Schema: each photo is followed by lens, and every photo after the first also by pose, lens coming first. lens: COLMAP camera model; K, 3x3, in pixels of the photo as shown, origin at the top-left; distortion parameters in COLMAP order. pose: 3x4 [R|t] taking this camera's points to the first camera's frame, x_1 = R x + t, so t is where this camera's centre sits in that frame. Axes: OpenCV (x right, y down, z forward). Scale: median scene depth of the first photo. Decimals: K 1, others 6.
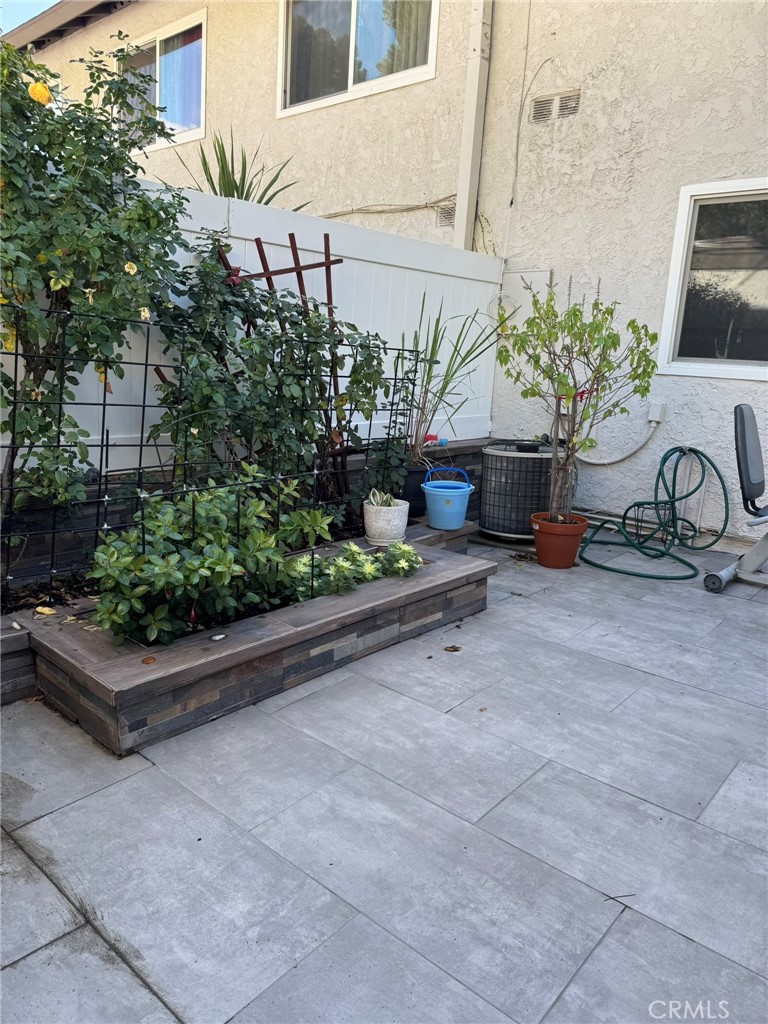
lens RADIAL K [[717.5, 0, 379.5], [0, 717.5, 515.0], [0, 0, 1]] dist [0.079736, -0.098653]
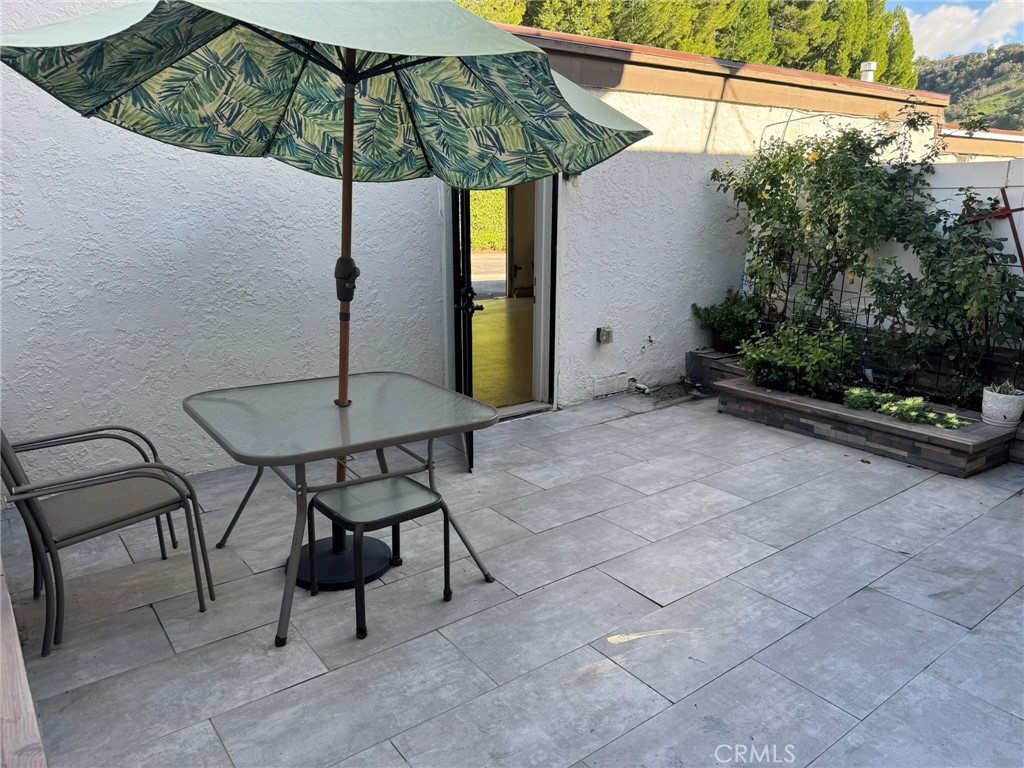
lens RADIAL K [[717.5, 0, 518.2], [0, 717.5, 379.4], [0, 0, 1]] dist [0.079736, -0.098653]
pose [[-0.198258, 0.195105, -0.960535, 1.951328], [-0.222478, 0.945451, 0.237962, -0.211537], [0.954567, 0.260876, -0.144037, 0.534524]]
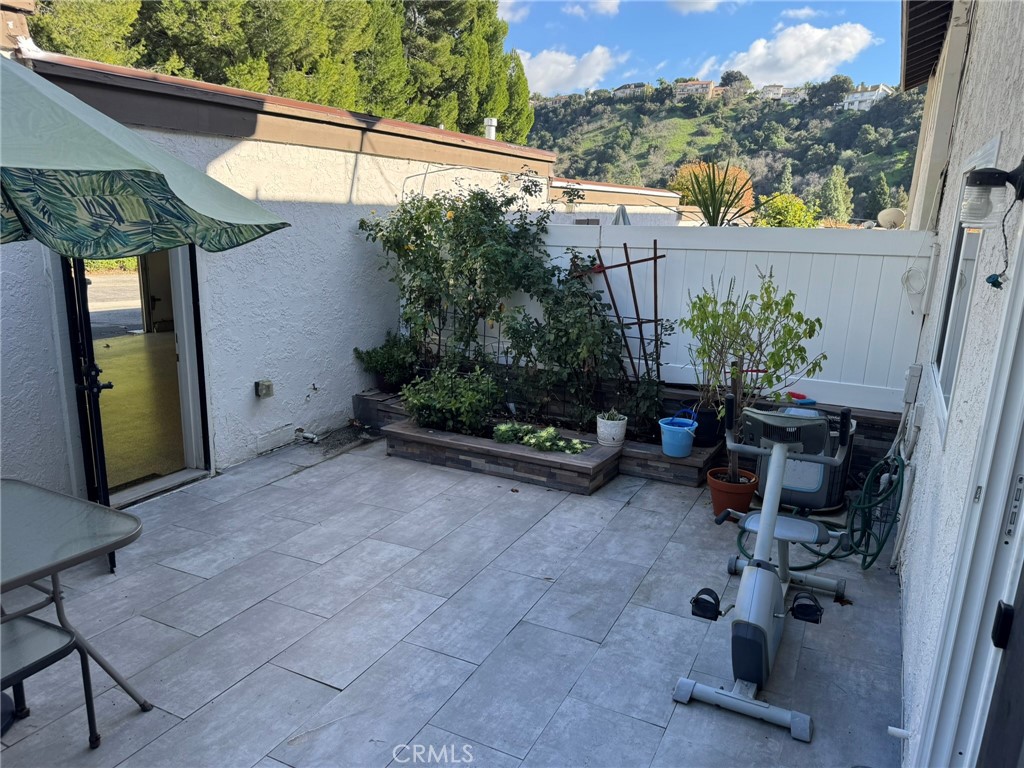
lens RADIAL K [[717.5, 0, 518.1], [0, 717.5, 382.2], [0, 0, 1]] dist [0.079736, -0.098653]
pose [[0.253326, 0.181294, -0.950241, 1.956240], [-0.223046, 0.966762, 0.124984, -0.330167], [0.941316, 0.180286, 0.285343, 0.526646]]
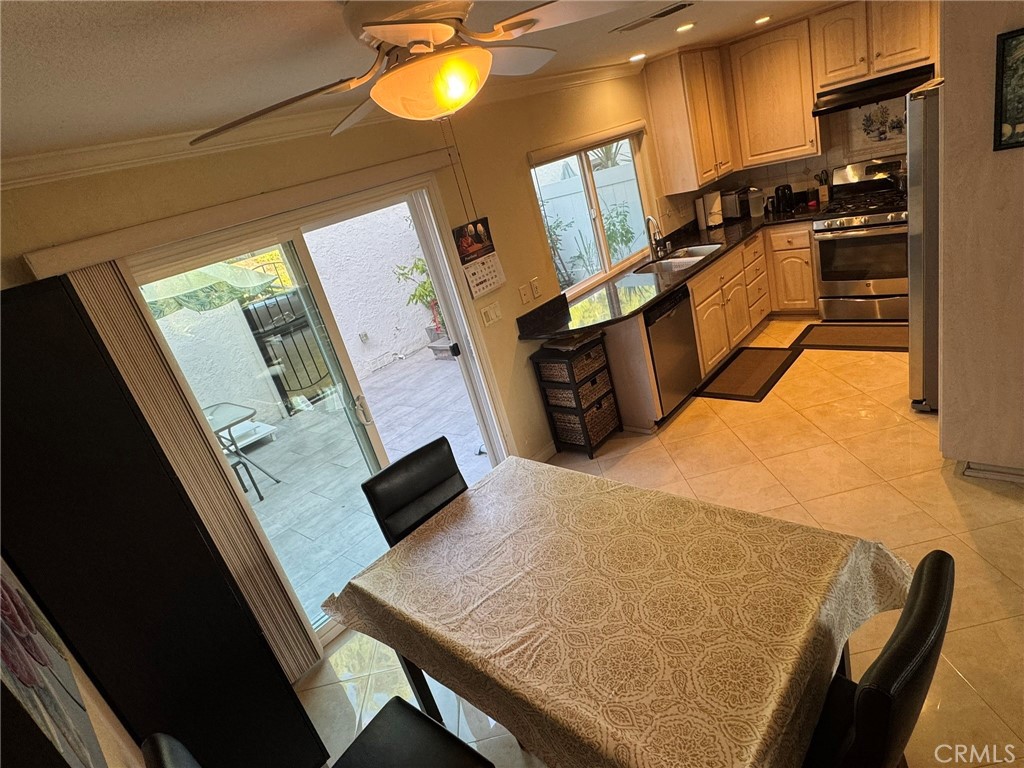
lens RADIAL K [[571.2, 0, 513.9], [0, 571.2, 380.7], [0, 0, 1]] dist [-0.003185, 0.001811]
pose [[-0.023695, 0.312063, -0.949766, 2.765129], [0.046921, 0.949333, 0.310750, -0.583825], [0.998618, -0.037201, -0.037137, 1.382008]]
